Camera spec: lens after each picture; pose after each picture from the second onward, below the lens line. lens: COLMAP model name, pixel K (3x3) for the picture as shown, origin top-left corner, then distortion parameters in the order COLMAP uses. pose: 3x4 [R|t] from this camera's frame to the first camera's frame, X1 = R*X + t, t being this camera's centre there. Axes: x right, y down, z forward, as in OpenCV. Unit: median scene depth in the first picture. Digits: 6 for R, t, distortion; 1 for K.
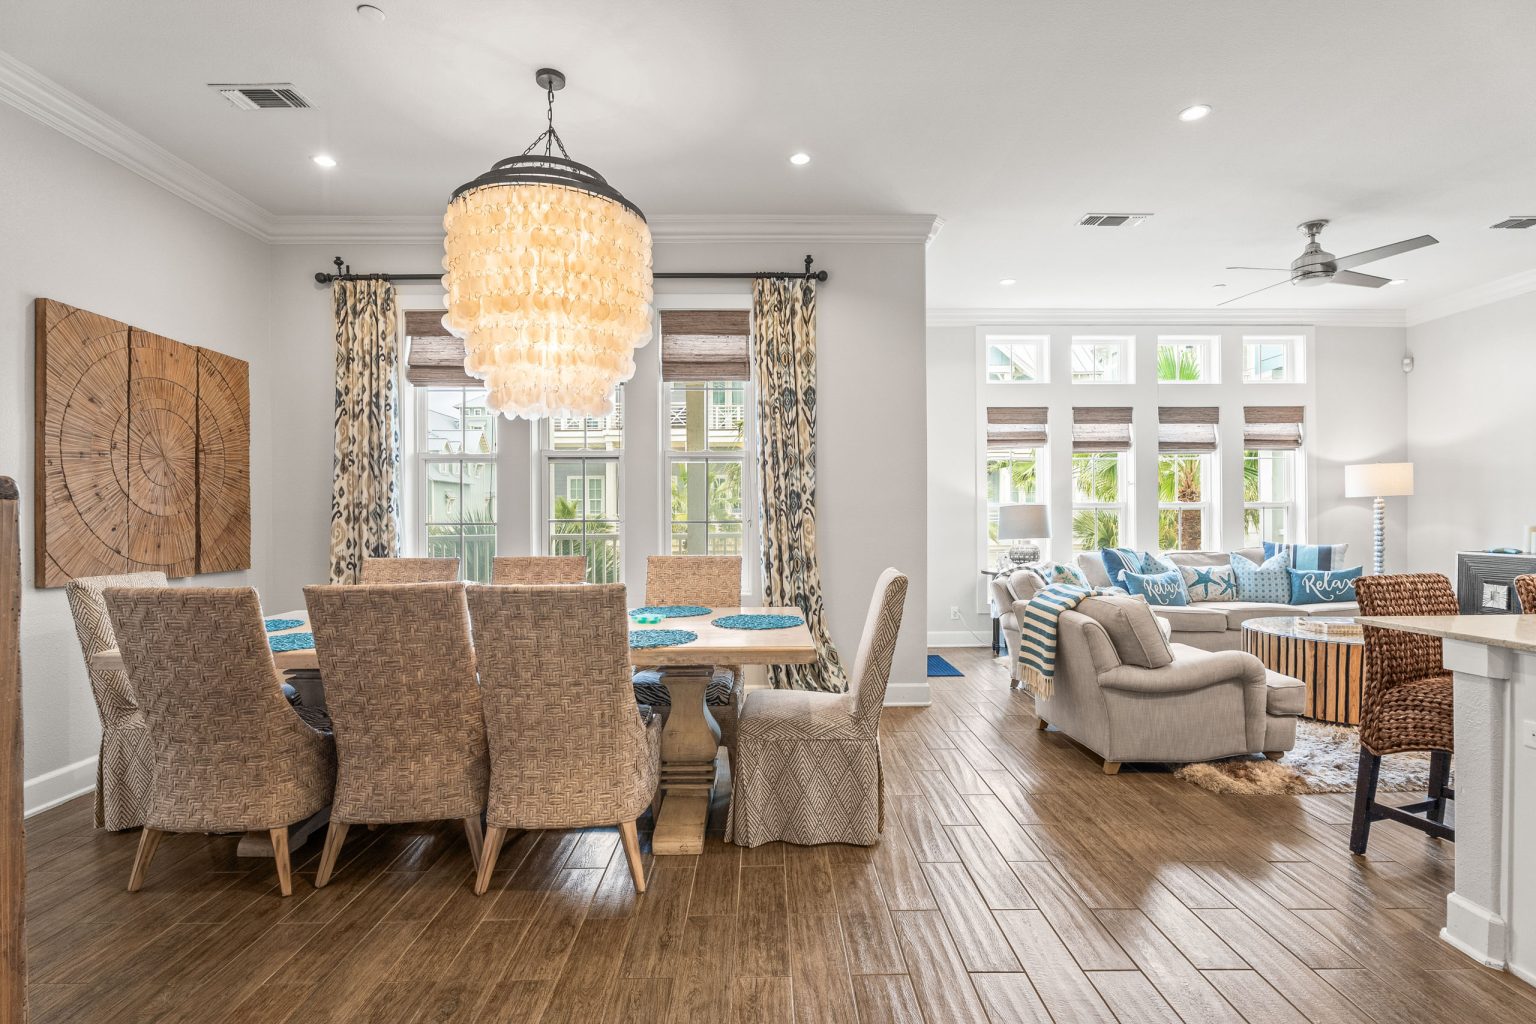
lens RADIAL K [[724.8, 0, 770.9], [0, 724.8, 520.3], [0, 0, 1]] dist [-0.012303, -0.001069]
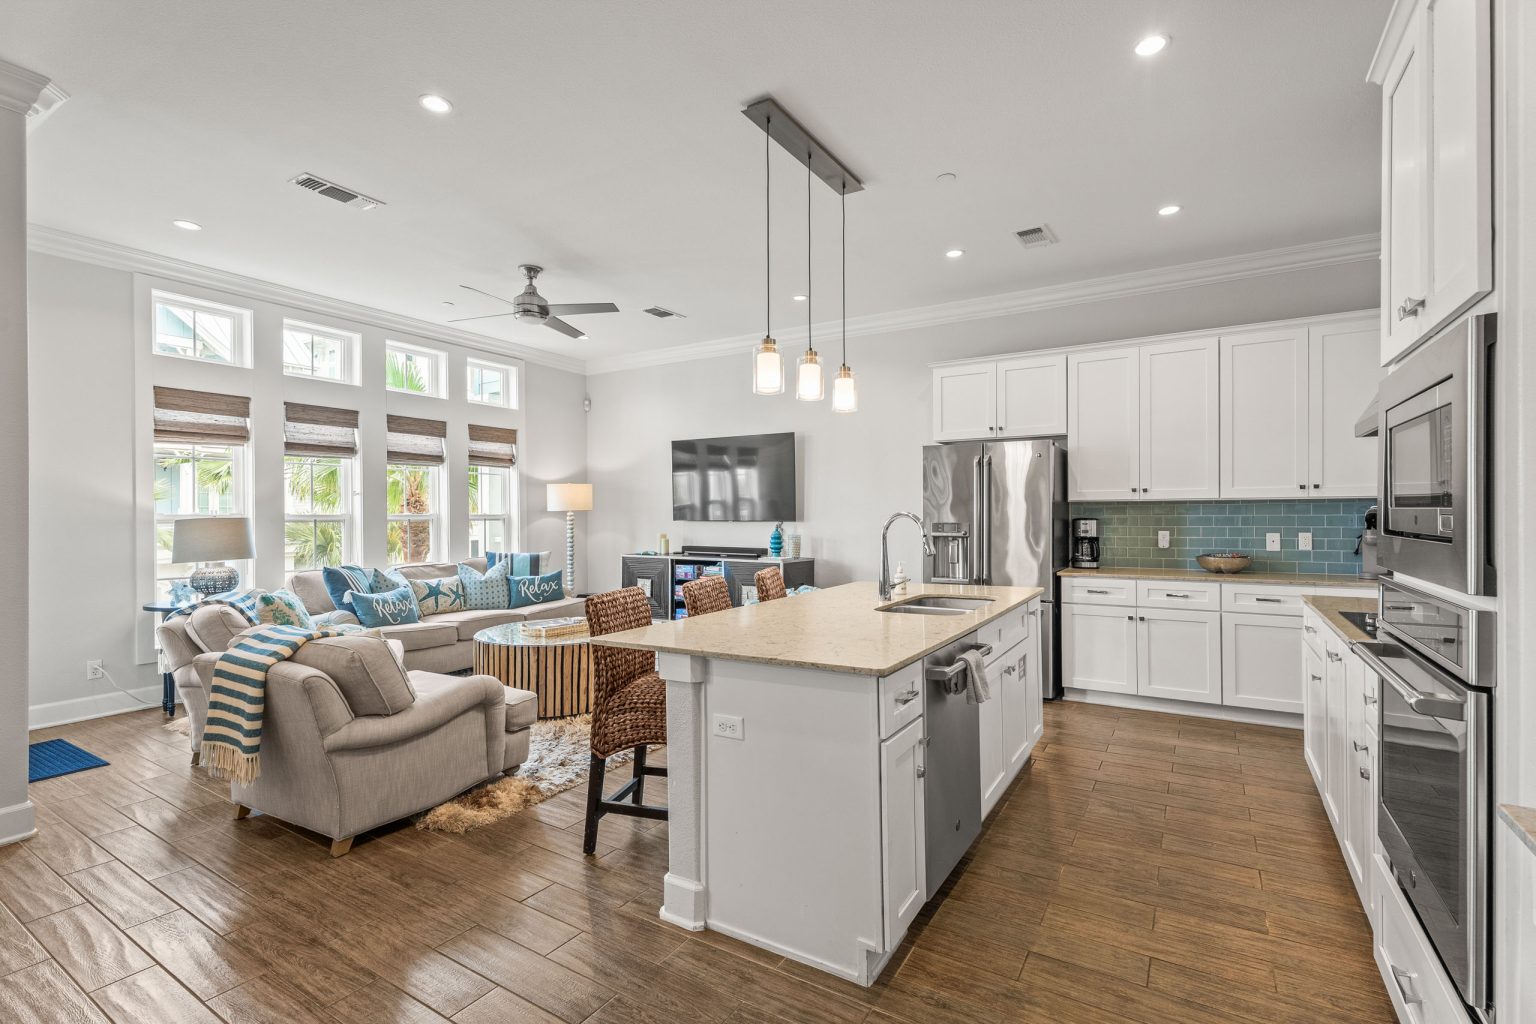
lens RADIAL K [[691.9, 0, 765.4], [0, 691.9, 518.2], [0, 0, 1]] dist [0.012332, -0.000549]
pose [[0.538097, 0.000097, 0.842883, 0.047928], [0.004766, 0.999984, -0.003157, -0.021358], [-0.842869, 0.005716, 0.538088, 0.126187]]
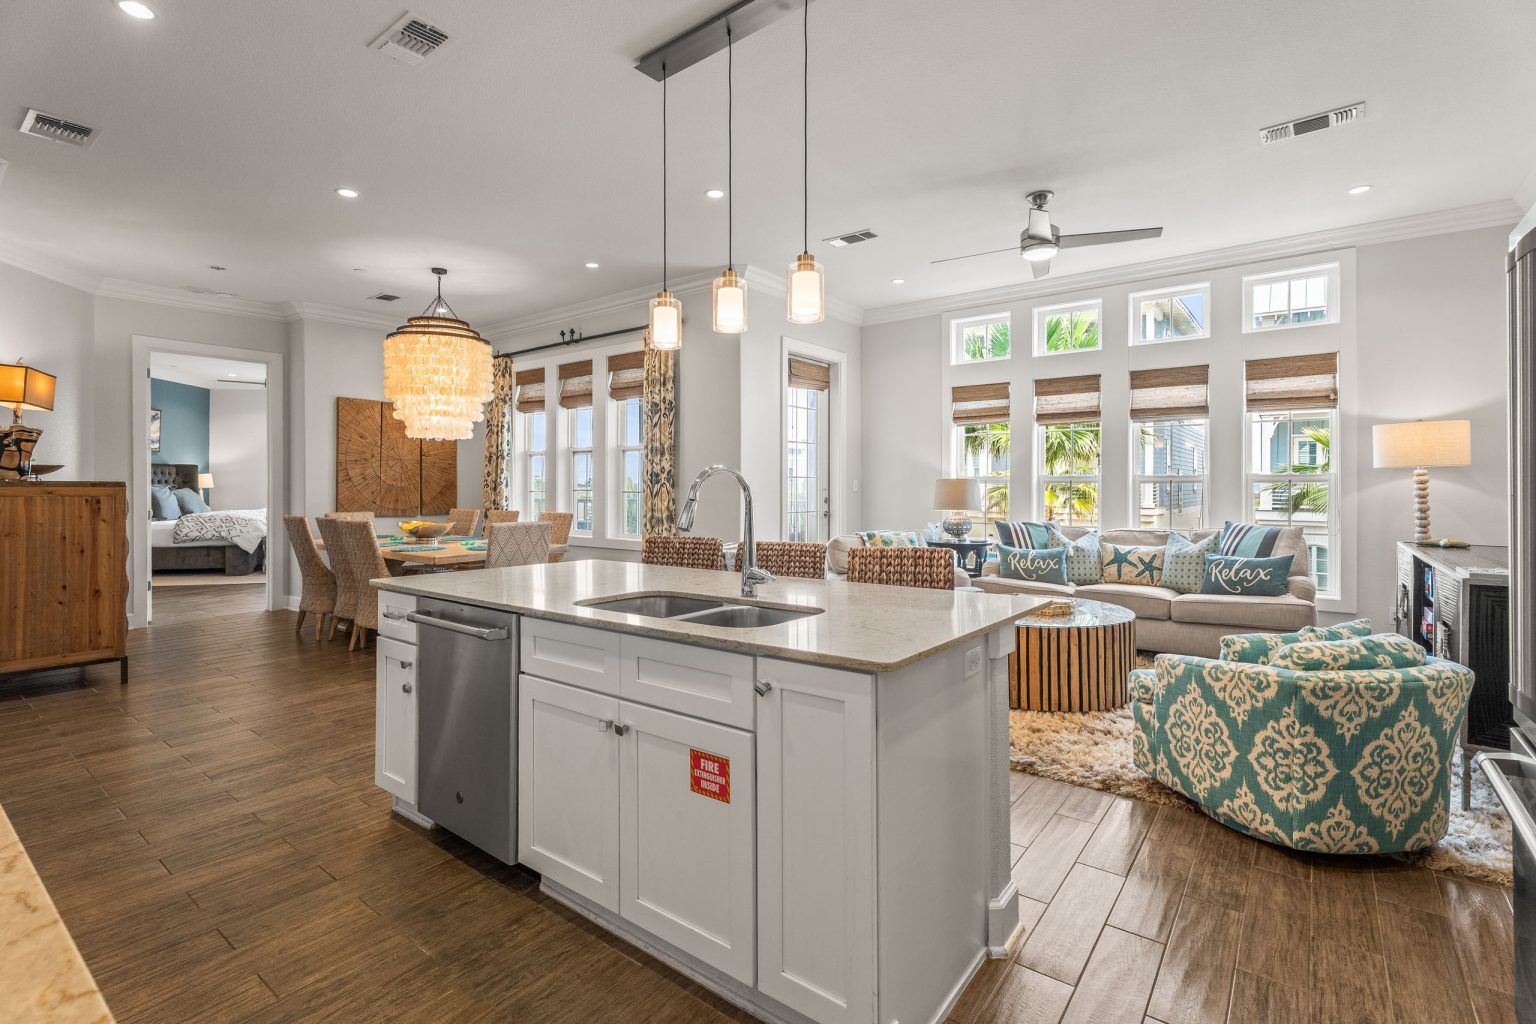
lens RADIAL K [[696.4, 0, 767.9], [0, 696.4, 486.4], [0, 0, 1]] dist [0.001128, -0.000858]
pose [[0.788684, 0.005725, -0.614772, 1.086146], [-0.005388, 0.999983, 0.002400, -0.015242], [0.614775, 0.001419, 0.788701, 0.024898]]
